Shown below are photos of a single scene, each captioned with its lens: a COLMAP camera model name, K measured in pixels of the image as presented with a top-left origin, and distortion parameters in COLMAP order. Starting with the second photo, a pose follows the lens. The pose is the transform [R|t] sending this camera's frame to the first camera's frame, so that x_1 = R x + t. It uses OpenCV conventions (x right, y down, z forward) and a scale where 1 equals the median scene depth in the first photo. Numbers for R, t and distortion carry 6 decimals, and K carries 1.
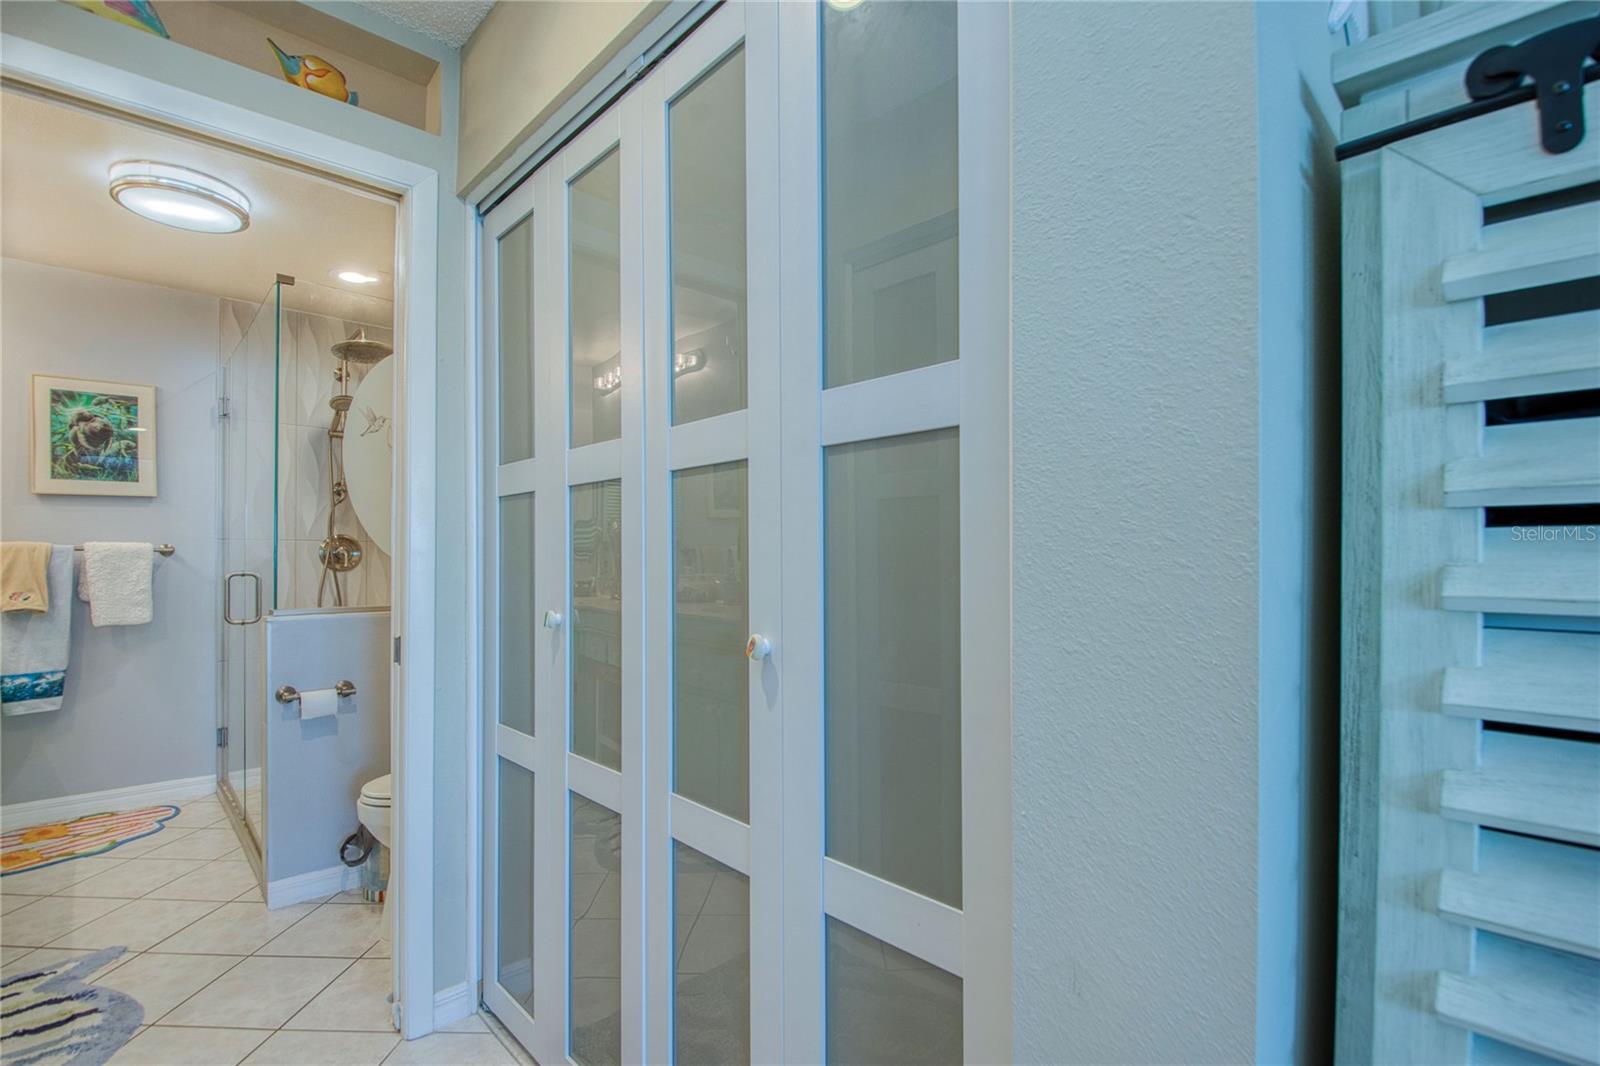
lens RADIAL K [[820.7, 0, 887.1], [0, 820.7, 551.2], [0, 0, 1]] dist [-0.005466, -0.013733]
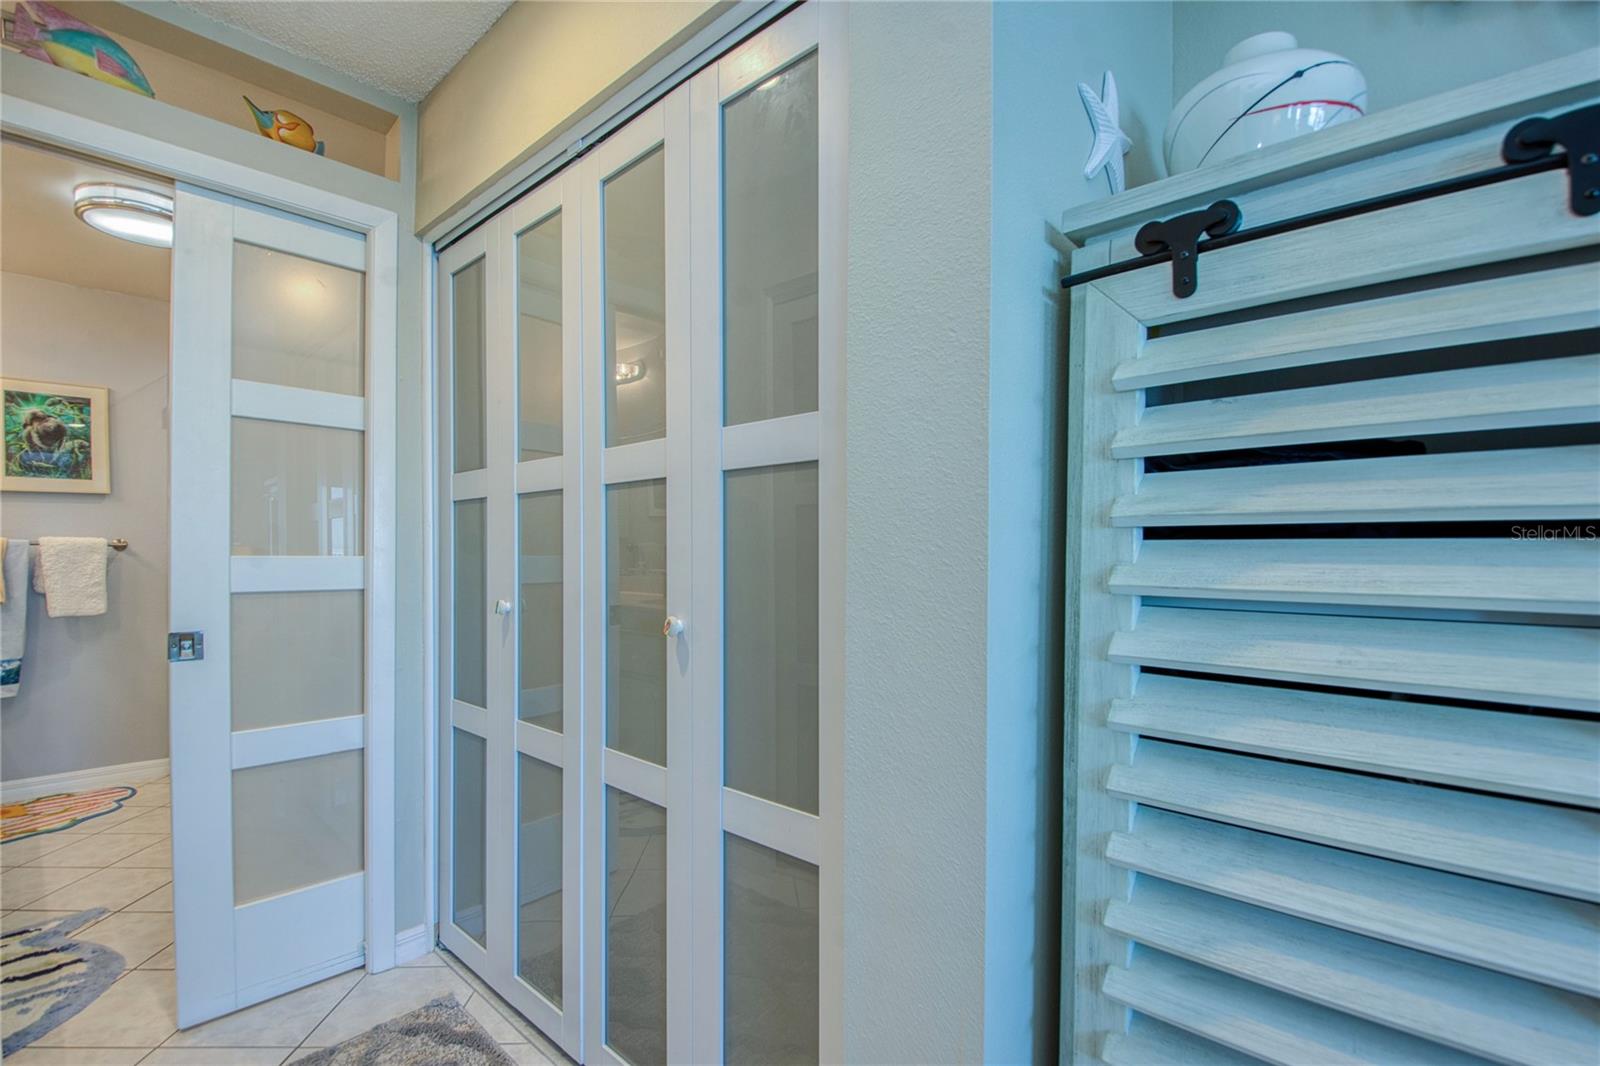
lens RADIAL K [[771.7, 0, 880.8], [0, 771.7, 557.6], [0, 0, 1]] dist [0.001193, -0.013908]
pose [[0.997204, 0.004287, 0.074606, 0.043458], [-0.005184, 0.999917, 0.011834, -0.003429], [-0.074549, -0.012187, 0.997143, -0.127017]]
